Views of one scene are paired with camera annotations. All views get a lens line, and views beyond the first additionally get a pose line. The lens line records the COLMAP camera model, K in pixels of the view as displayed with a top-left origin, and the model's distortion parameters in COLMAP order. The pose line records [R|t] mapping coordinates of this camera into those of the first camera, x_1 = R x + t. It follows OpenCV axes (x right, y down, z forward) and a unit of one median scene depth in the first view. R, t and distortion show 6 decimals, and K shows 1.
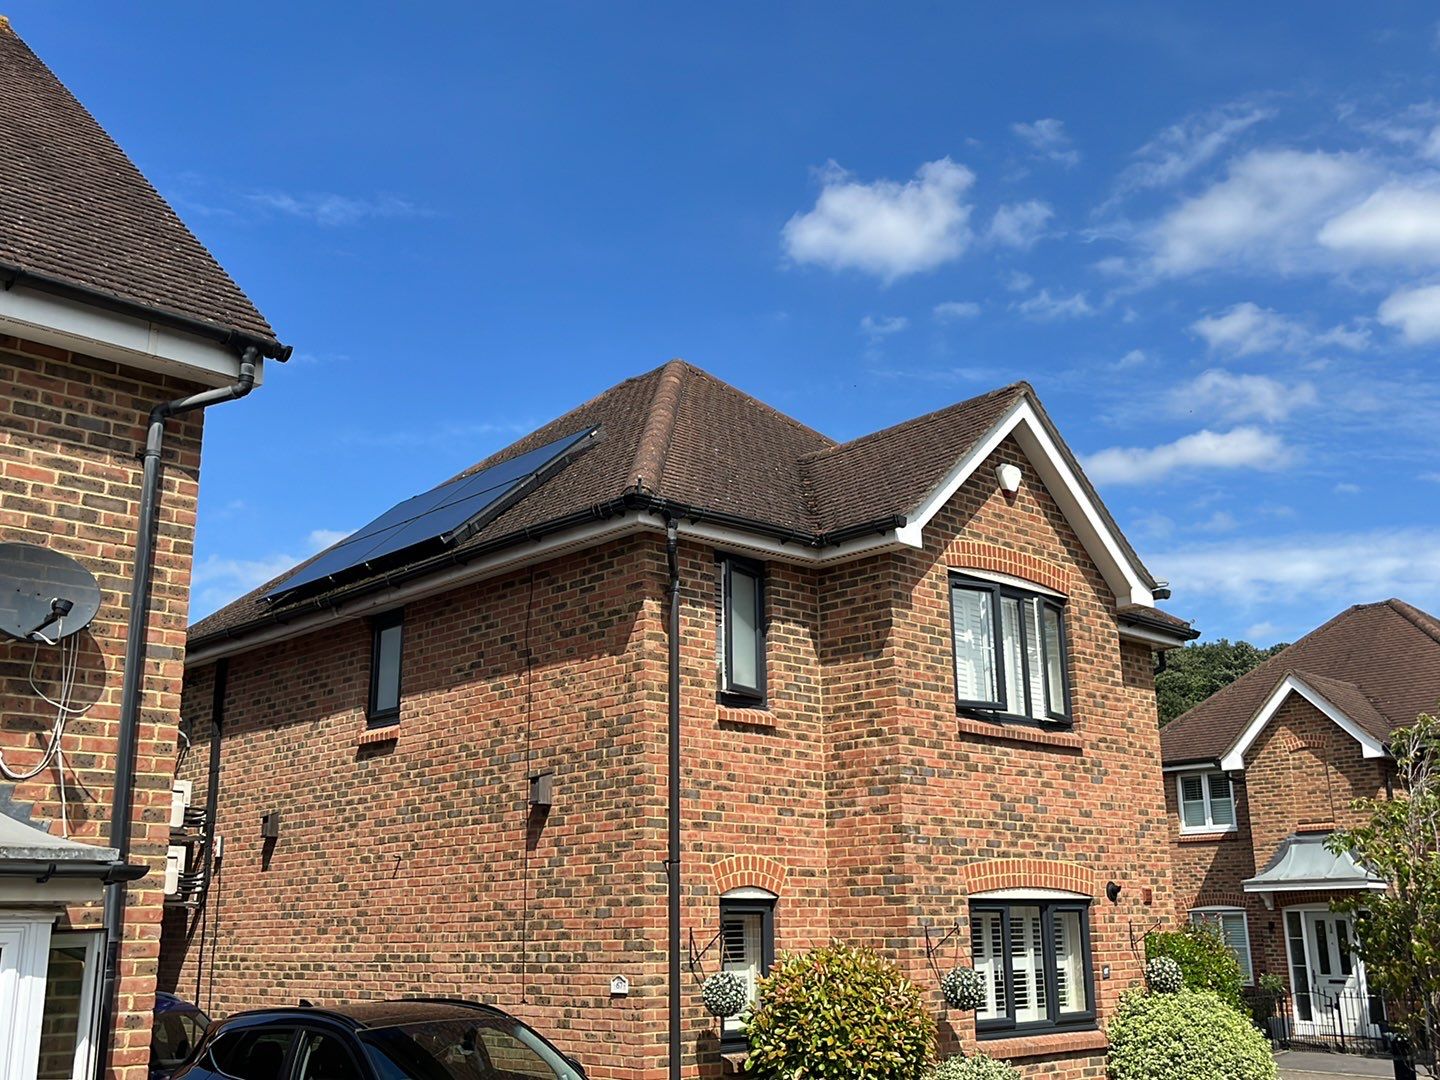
lens RADIAL K [[1455.9, 0, 723.1], [0, 1455.9, 550.3], [0, 0, 1]] dist [0.065384, -0.112035]
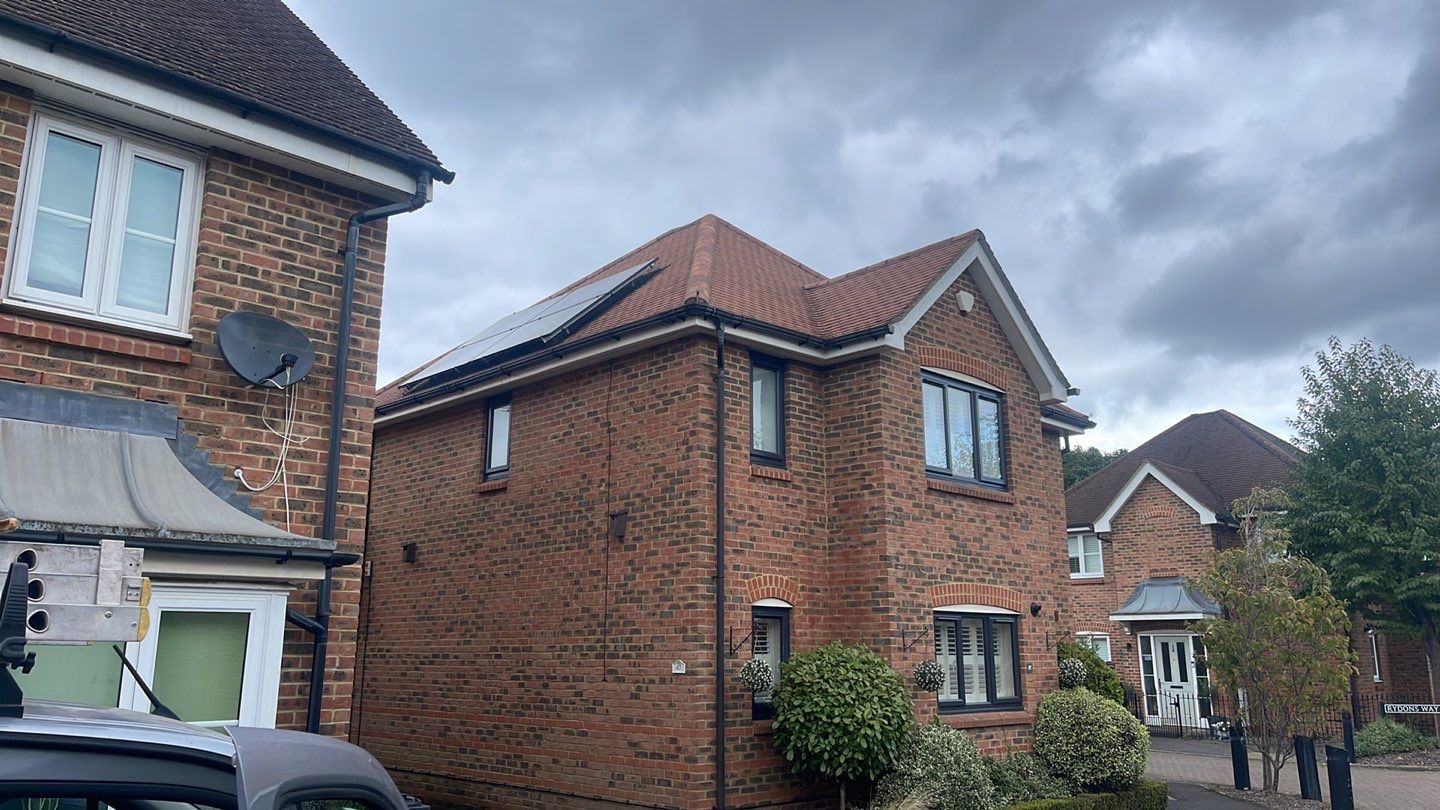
lens RADIAL K [[1061.6, 0, 715.6], [0, 1061.6, 408.7], [0, 0, 1]] dist [0.085519, -0.120970]
pose [[0.999860, 0.016419, 0.003080, -0.037995], [-0.016506, 0.999394, 0.030631, 0.024567], [-0.002575, -0.030677, 0.999526, 0.021245]]
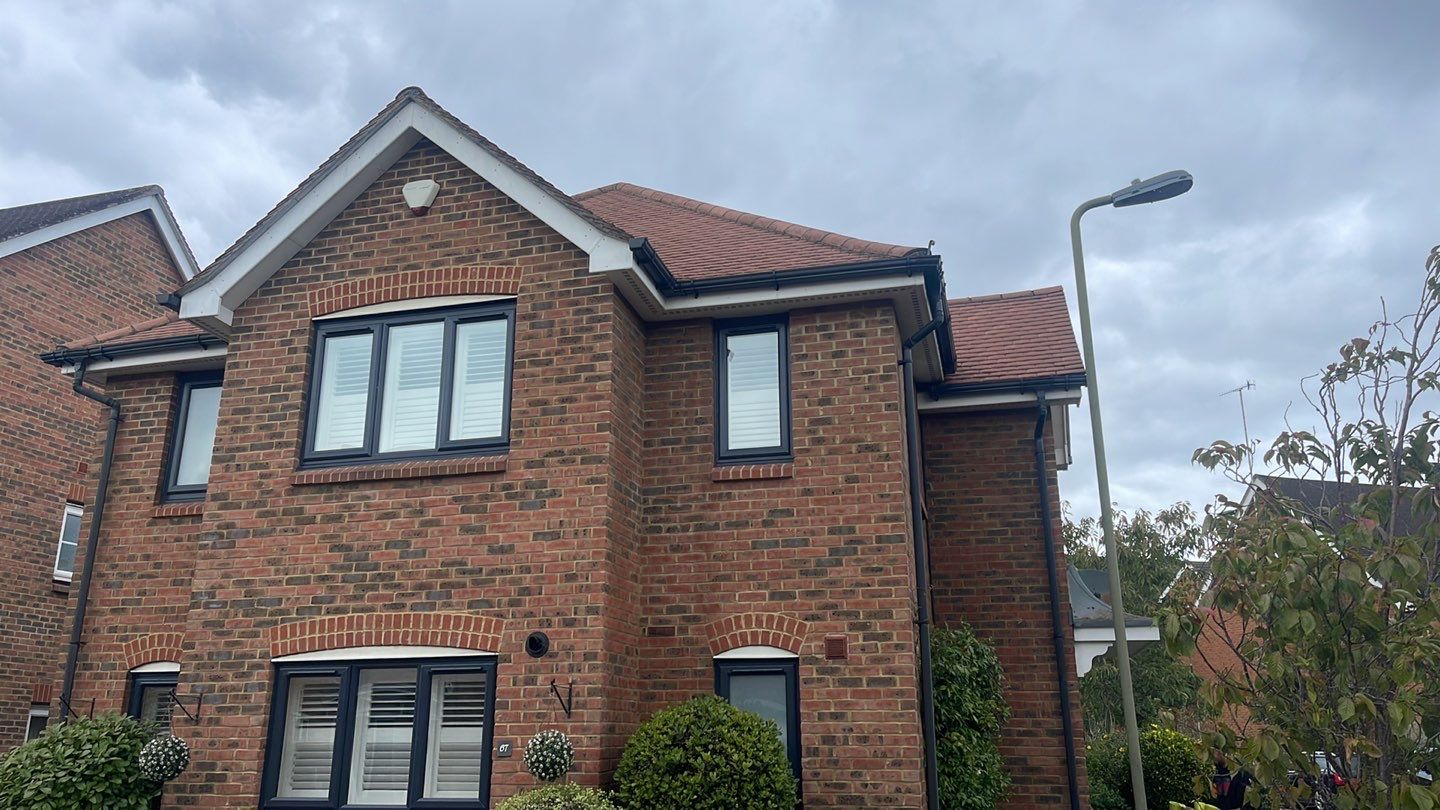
lens RADIAL K [[1061.6, 0, 715.6], [0, 1061.6, 408.7], [0, 0, 1]] dist [0.085519, -0.120970]
pose [[0.518804, -0.239908, -0.820541, 0.884174], [0.207864, 0.966412, -0.151131, 0.238449], [0.829238, -0.092153, 0.551246, 0.853658]]
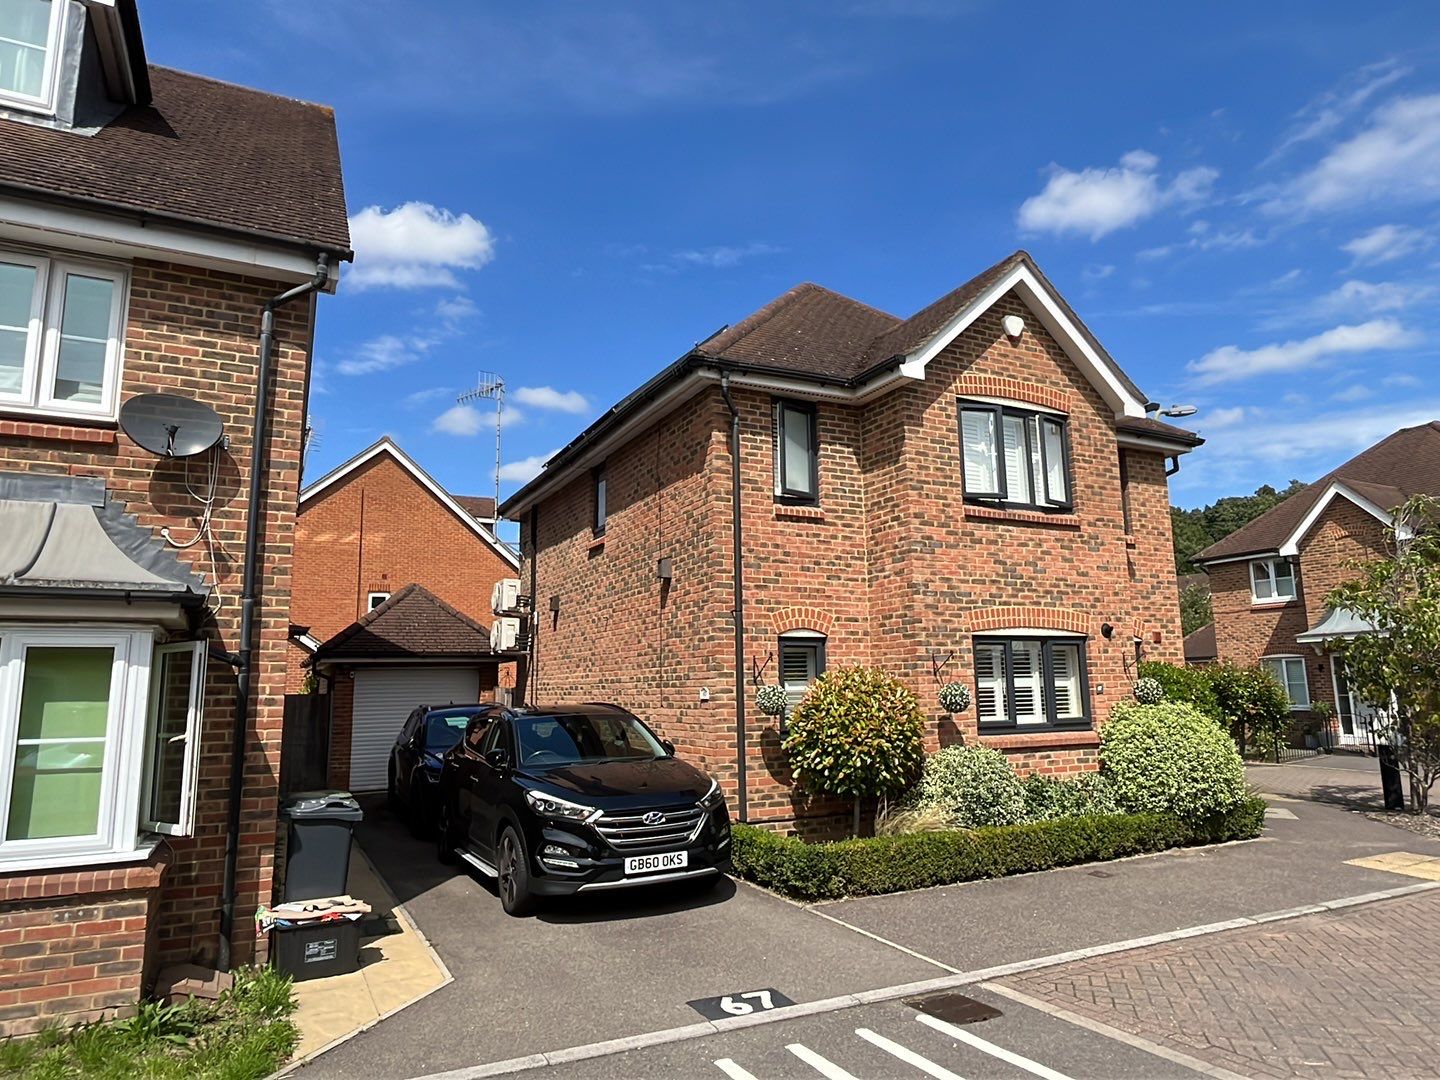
lens RADIAL K [[891.3, 0, 718.9], [0, 891.3, 547.1], [0, 0, 1]] dist [0.000346, -0.002957]
pose [[0.956549, -0.048026, -0.287591, 0.180470], [0.076682, 0.993056, 0.089214, 0.062686], [0.281309, -0.107390, 0.953589, 0.145041]]
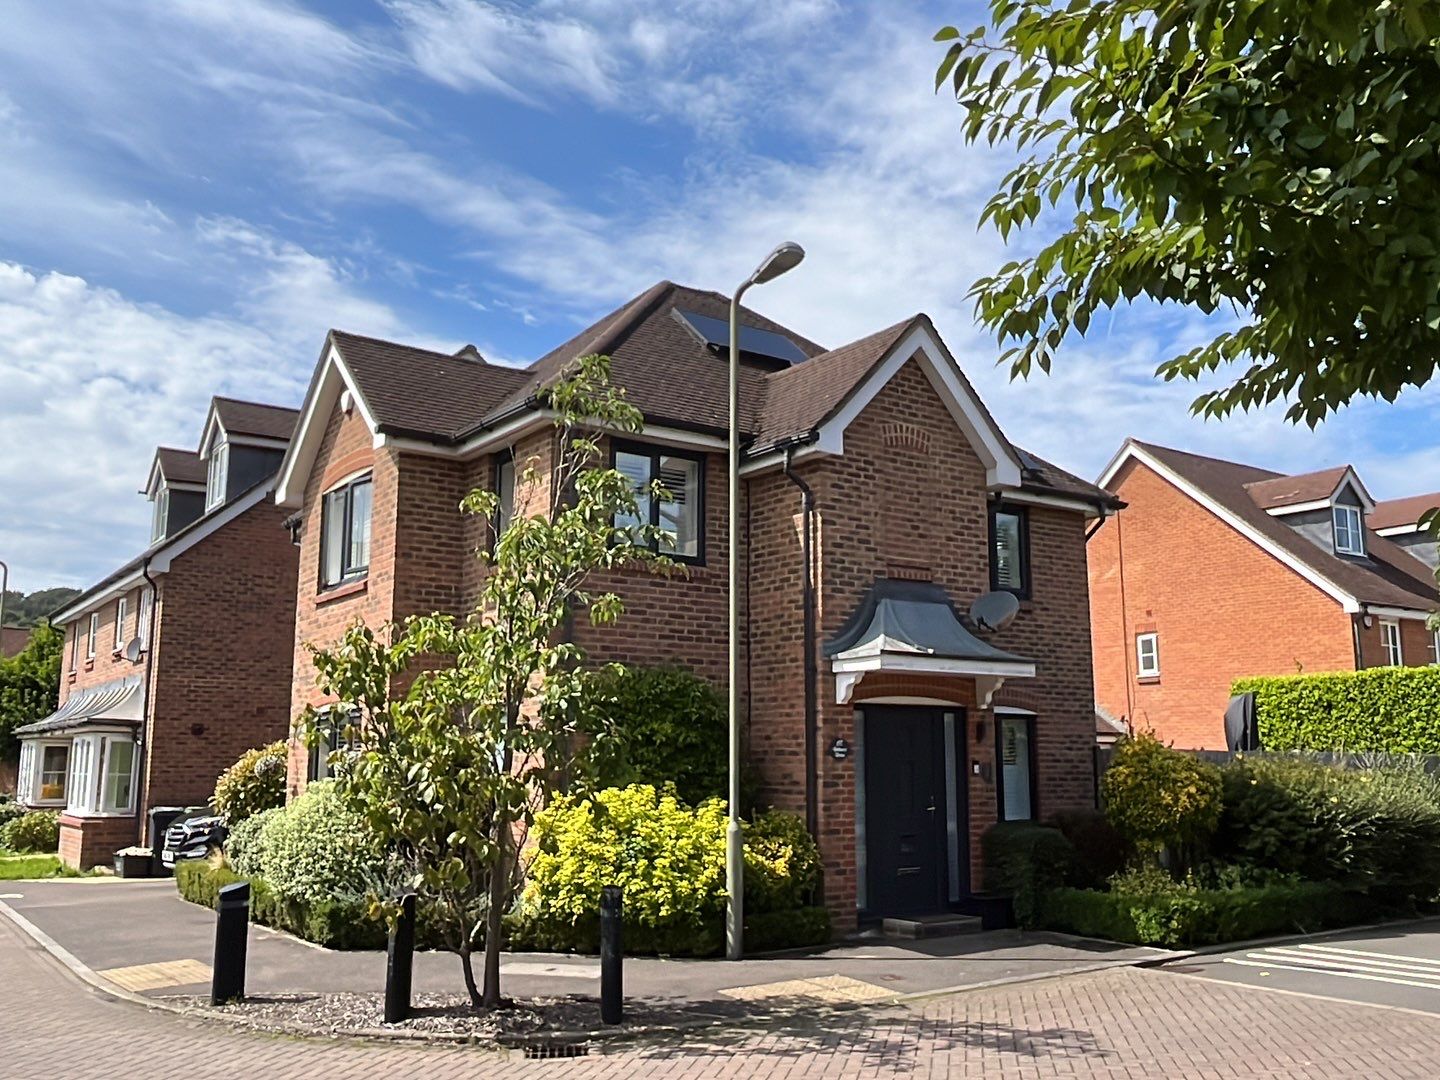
lens RADIAL K [[1277.0, 0, 712.9], [0, 1277.0, 546.1], [0, 0, 1]] dist [-0.000717, 0.004610]
pose [[-0.152004, -0.153449, -0.976396, 1.389210], [0.250379, 0.949674, -0.188228, 0.416576], [0.956141, -0.273080, -0.105934, 1.549937]]
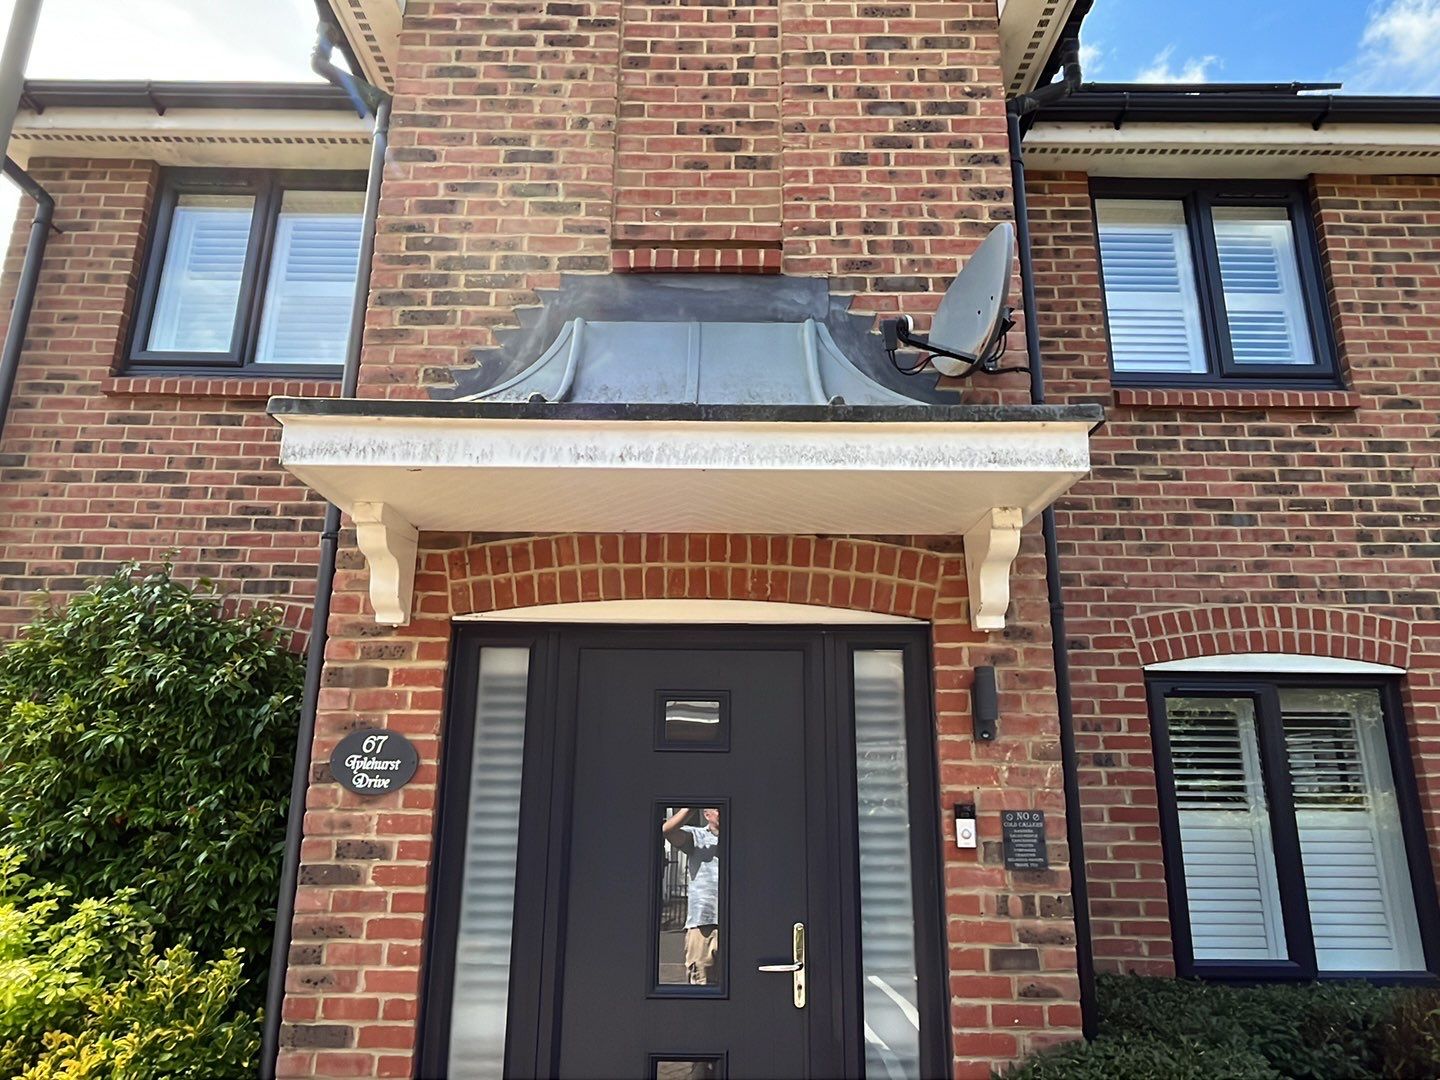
lens RADIAL K [[891.3, 0, 718.9], [0, 891.3, 547.1], [0, 0, 1]] dist [0.000346, -0.002957]
pose [[-0.685423, -0.180582, -0.705397, 0.429655], [0.182833, 0.895040, -0.406787, 0.465800], [0.704817, -0.407791, -0.580465, 1.719673]]
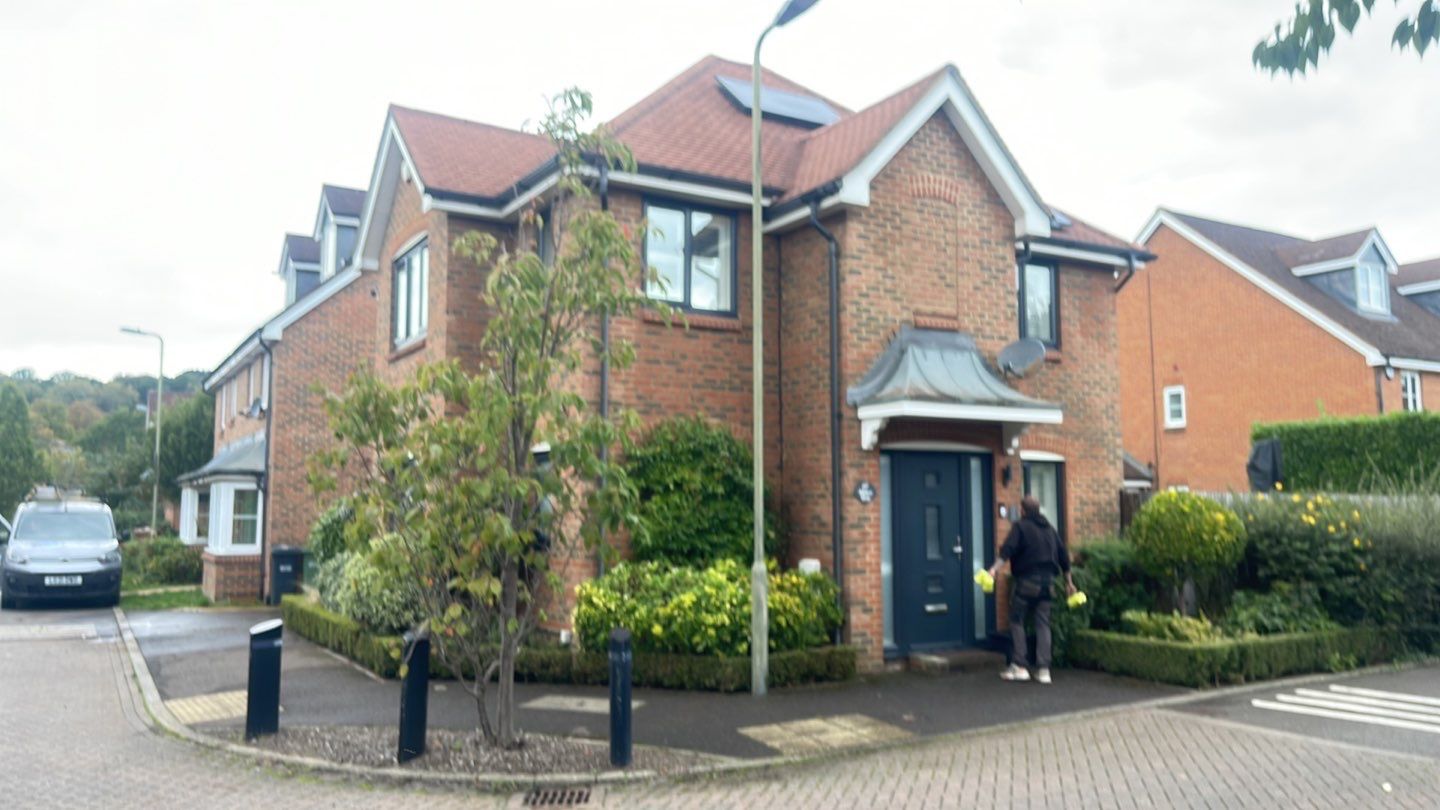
lens RADIAL K [[1060.7, 0, 720.0], [0, 1060.7, 405.0], [0, 0, 1]] dist [0.058461, -0.069278]
pose [[-0.225165, -0.077843, -0.971206, 1.231059], [0.250327, 0.958720, -0.134878, 0.423336], [0.941614, -0.273489, -0.196384, 1.574284]]
